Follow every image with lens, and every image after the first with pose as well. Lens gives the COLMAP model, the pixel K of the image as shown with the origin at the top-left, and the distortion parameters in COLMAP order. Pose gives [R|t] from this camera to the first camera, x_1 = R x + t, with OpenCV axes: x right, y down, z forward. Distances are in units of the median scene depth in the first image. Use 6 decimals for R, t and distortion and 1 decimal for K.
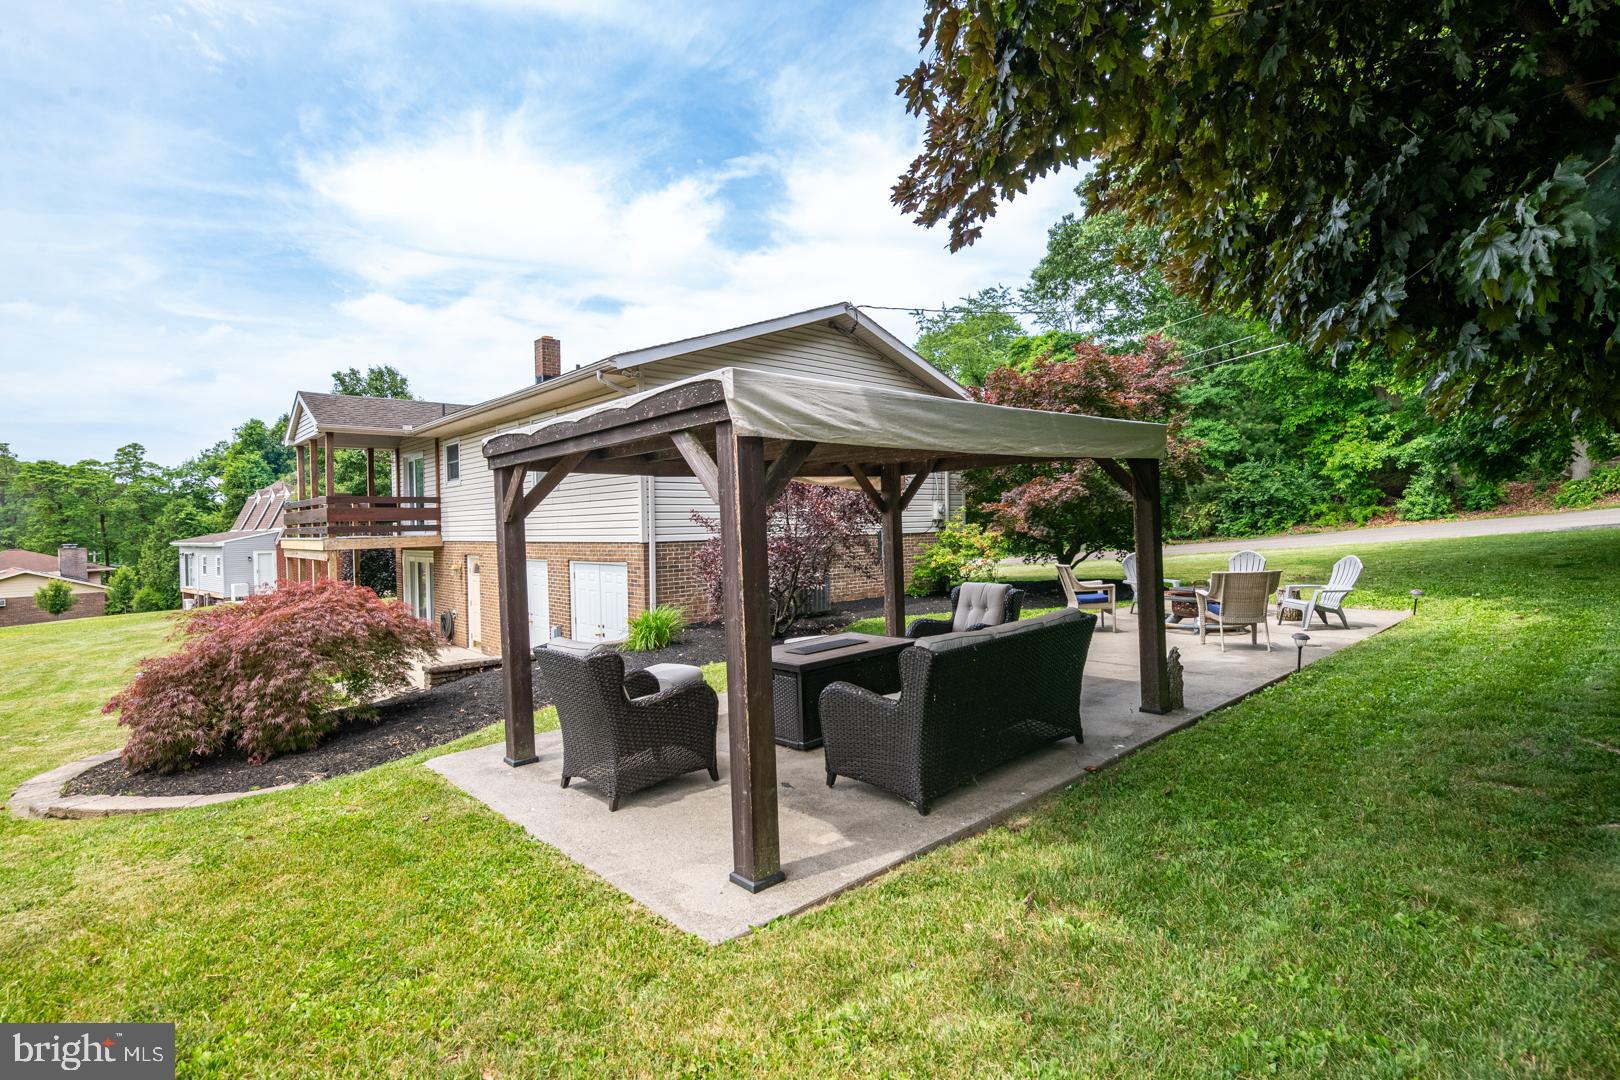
lens RADIAL K [[815.5, 0, 819.6], [0, 815.5, 523.0], [0, 0, 1]] dist [-0.000552, -0.010652]
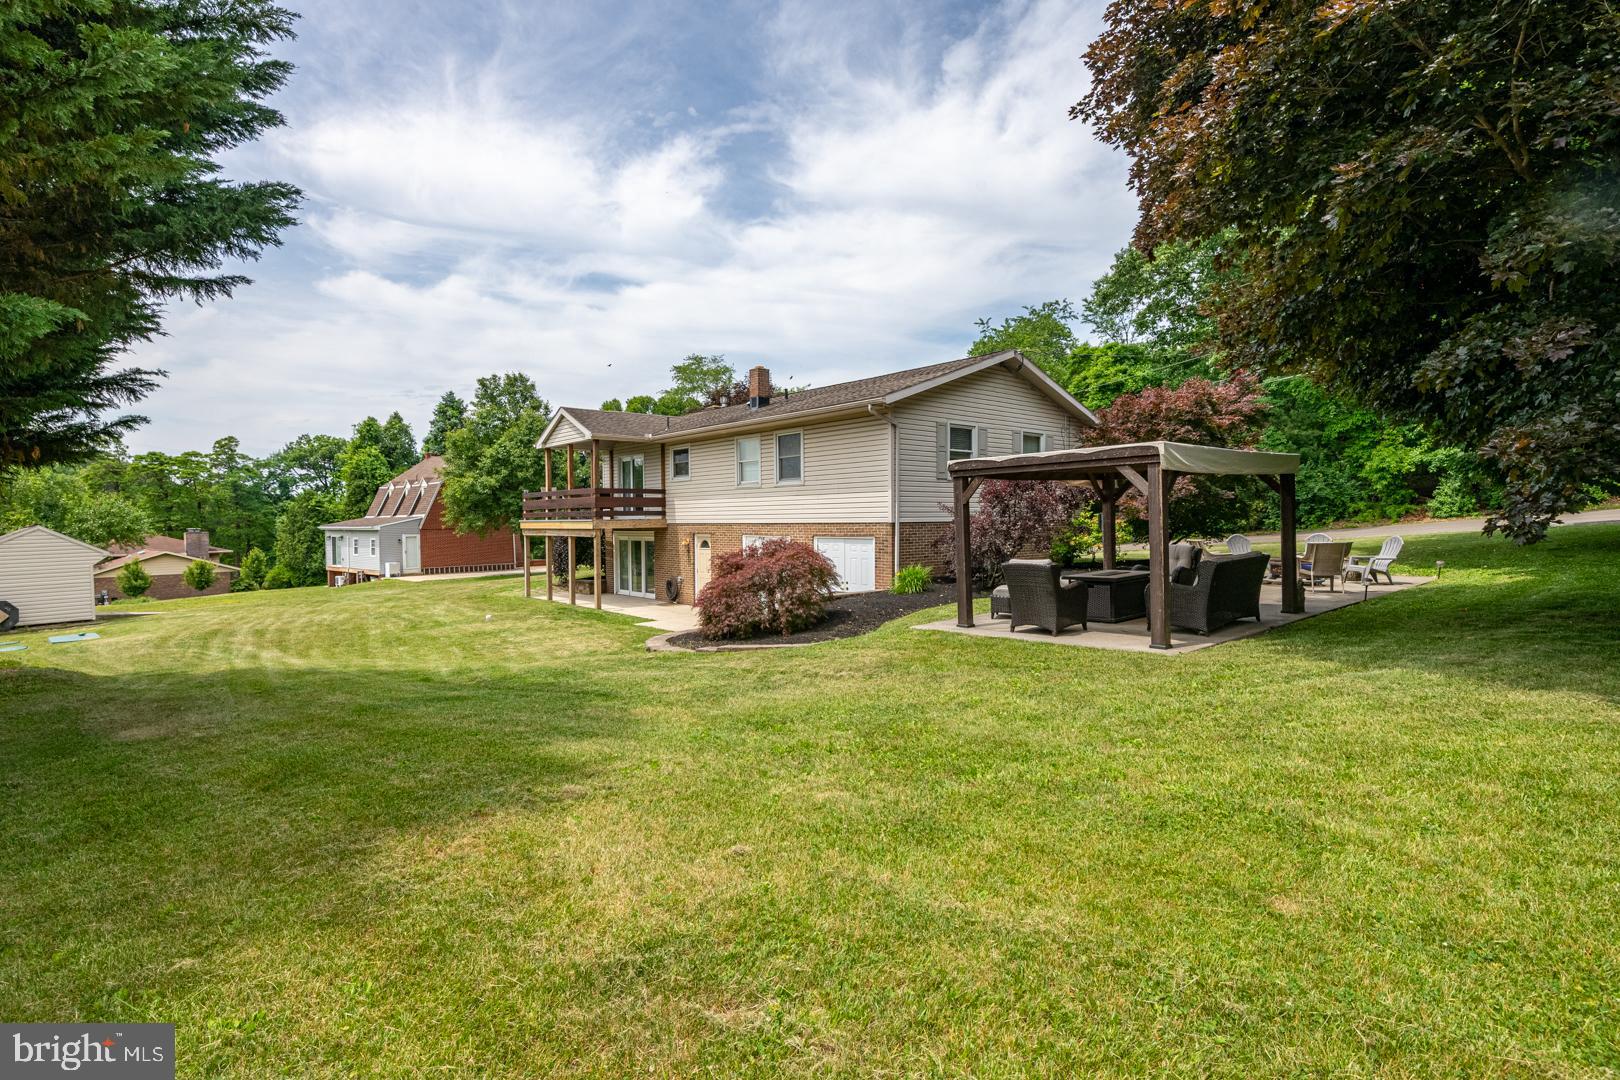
lens RADIAL K [[818.4, 0, 801.4], [0, 818.4, 534.9], [0, 0, 1]] dist [-0.001155, -0.013131]
pose [[0.999249, 0.011419, -0.037022, -0.116111], [-0.010635, 0.999716, 0.021312, 0.005881], [0.037255, -0.020902, 0.999087, -0.162282]]
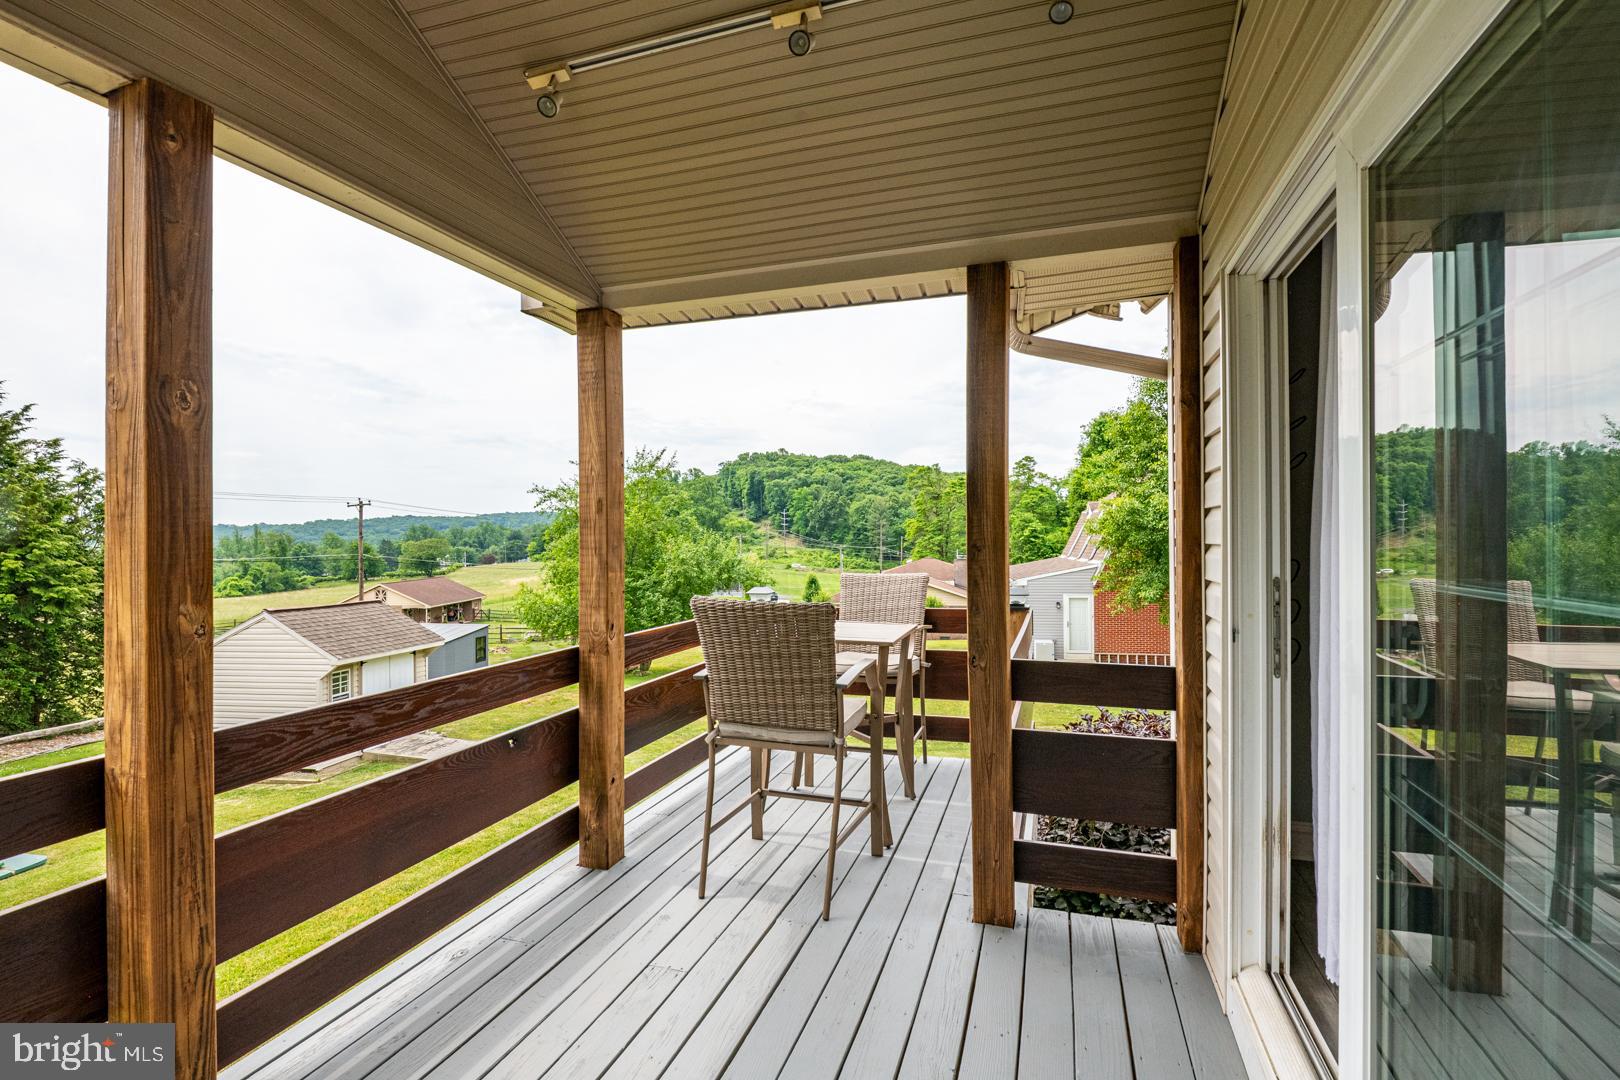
lens RADIAL K [[791.5, 0, 810.0], [0, 791.5, 540.0], [0, 0, 1]] dist [0.000750, -0.015020]
pose [[0.516645, 0.029338, -0.855697, -0.293340], [-0.012344, 0.999564, 0.026817, -0.033203], [0.856111, -0.003292, 0.516782, 0.587733]]
